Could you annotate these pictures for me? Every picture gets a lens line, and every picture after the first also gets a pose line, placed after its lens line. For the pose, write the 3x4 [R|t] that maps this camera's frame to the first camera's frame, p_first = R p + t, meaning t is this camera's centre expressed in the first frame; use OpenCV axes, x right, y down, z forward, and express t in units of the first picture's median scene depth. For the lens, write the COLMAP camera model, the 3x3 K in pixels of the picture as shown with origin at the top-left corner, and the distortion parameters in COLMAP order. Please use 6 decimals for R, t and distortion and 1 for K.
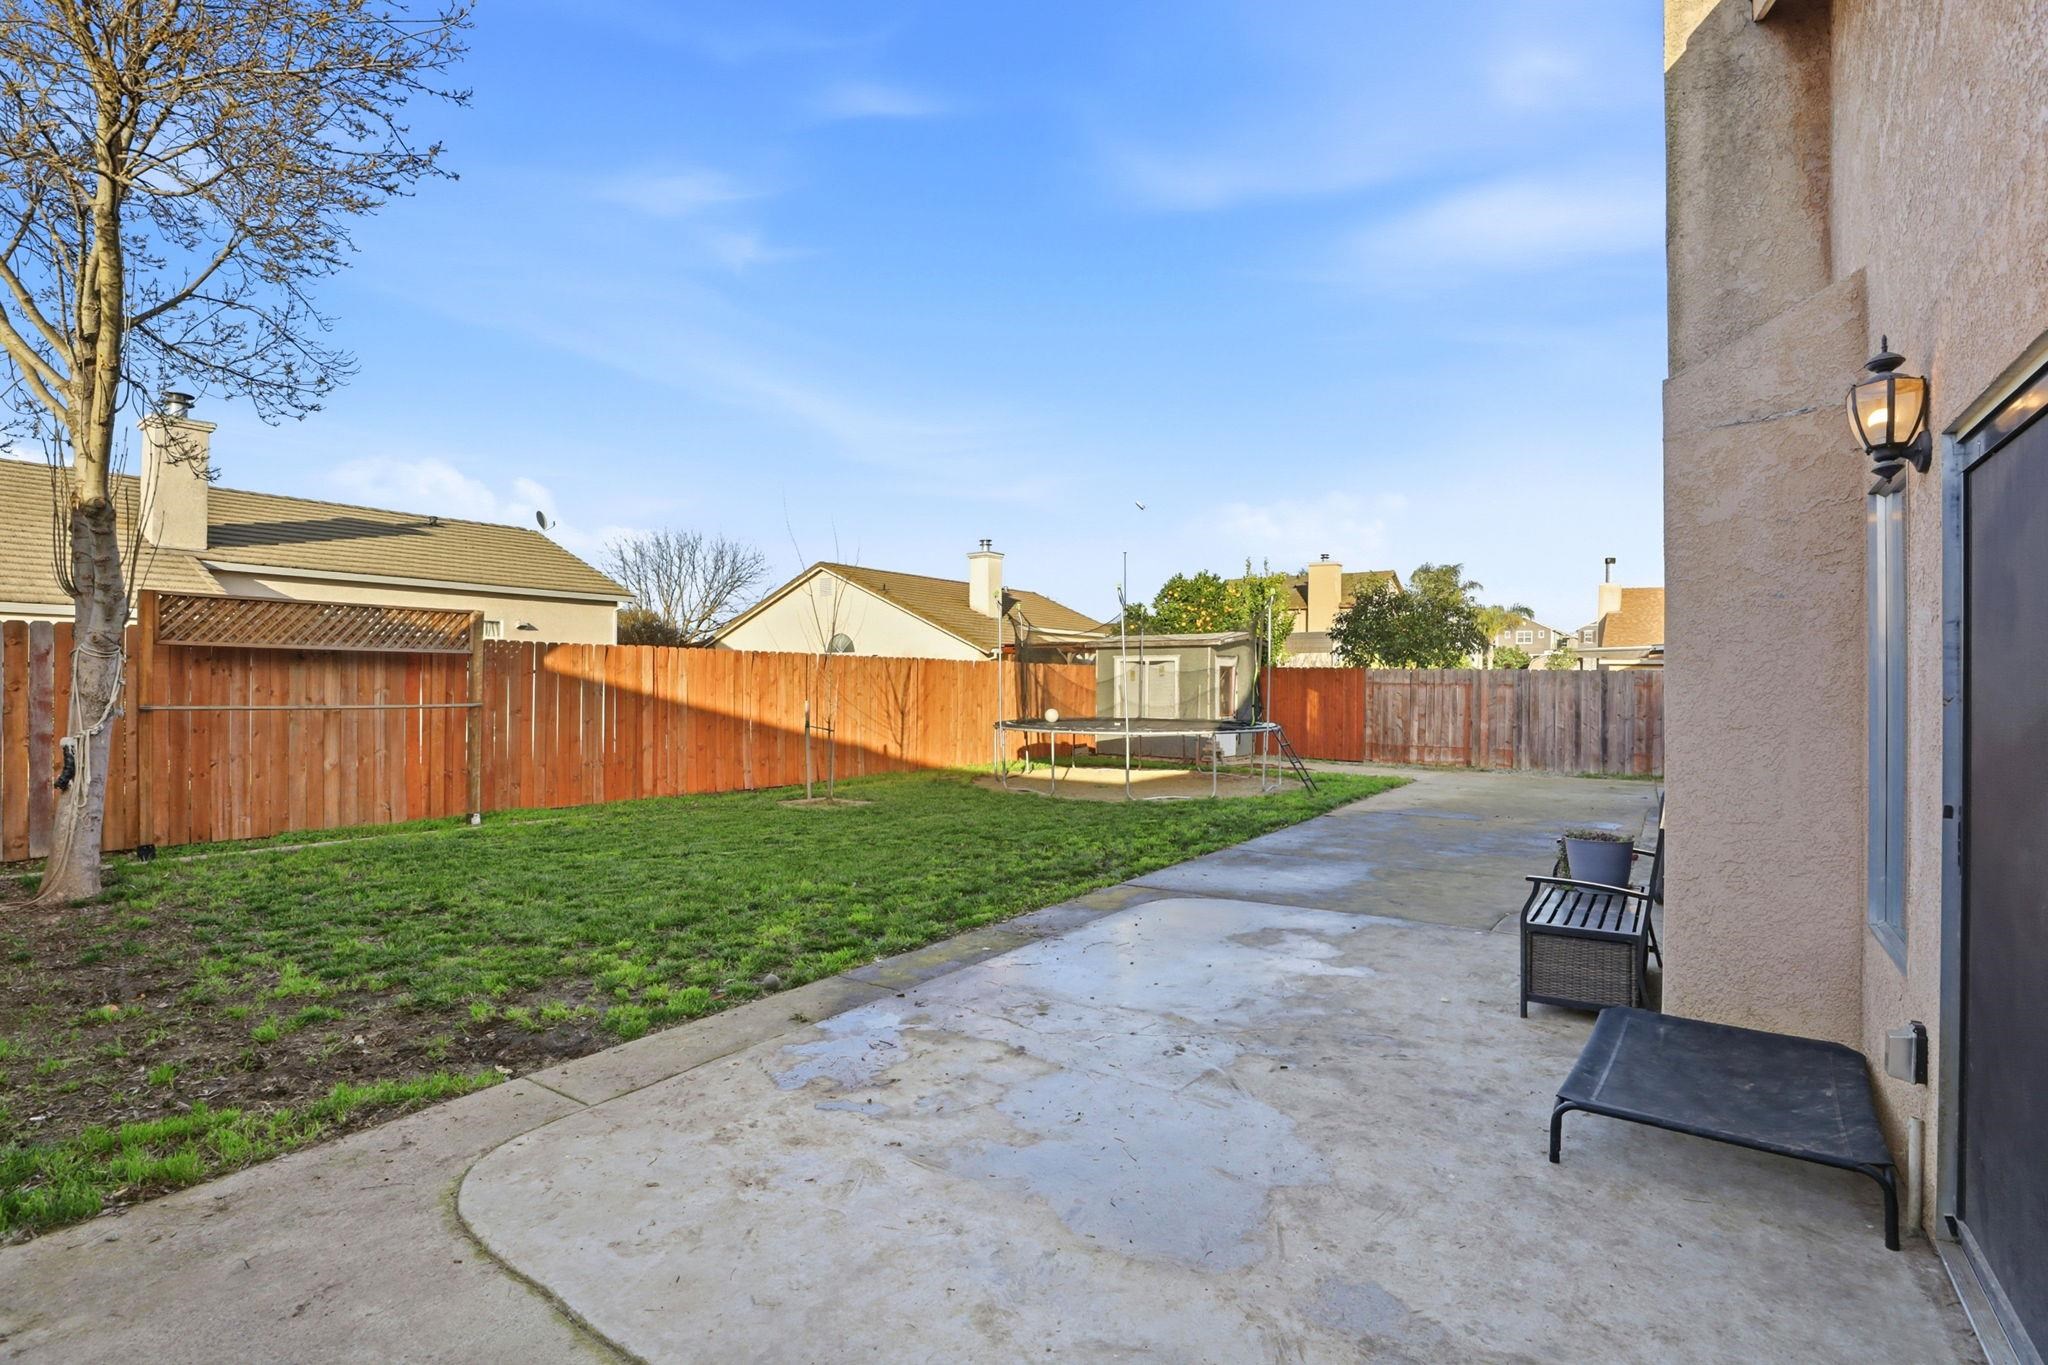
lens RADIAL K [[945.9, 0, 1025.1], [0, 945.9, 684.4], [0, 0, 1]] dist [-0.043412, 0.012049]
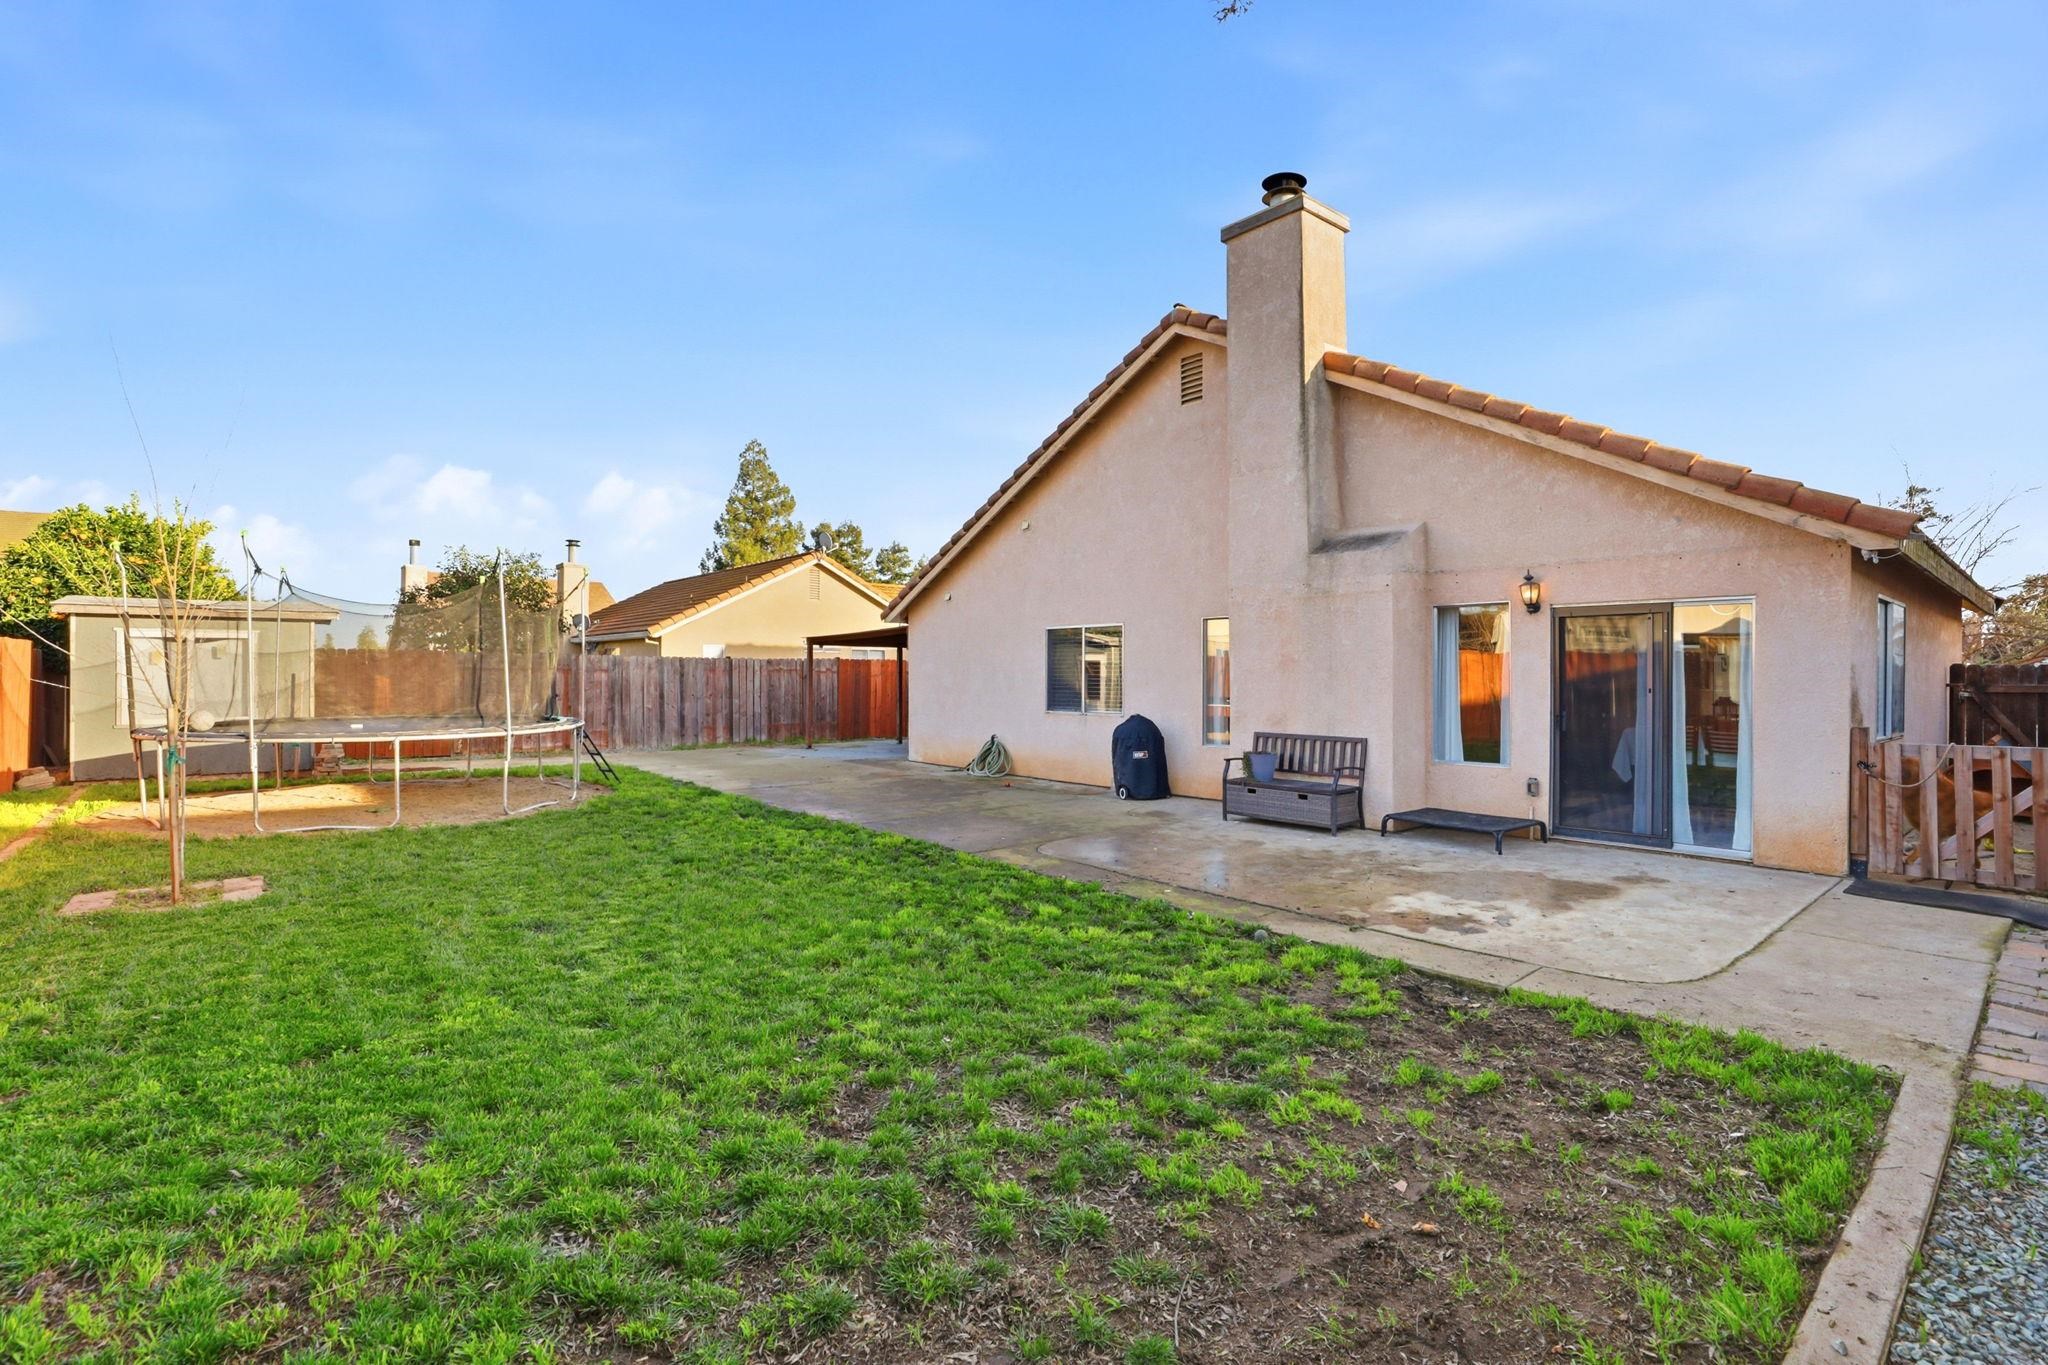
lens RADIAL K [[945.9, 0, 1025.8], [0, 945.9, 680.2], [0, 0, 1]] dist [-0.043412, 0.012049]
pose [[0.280403, -0.014141, 0.959778, -0.390798], [-0.001599, 0.999883, 0.015199, -0.004862], [-0.959881, -0.005796, 0.280348, 0.254022]]
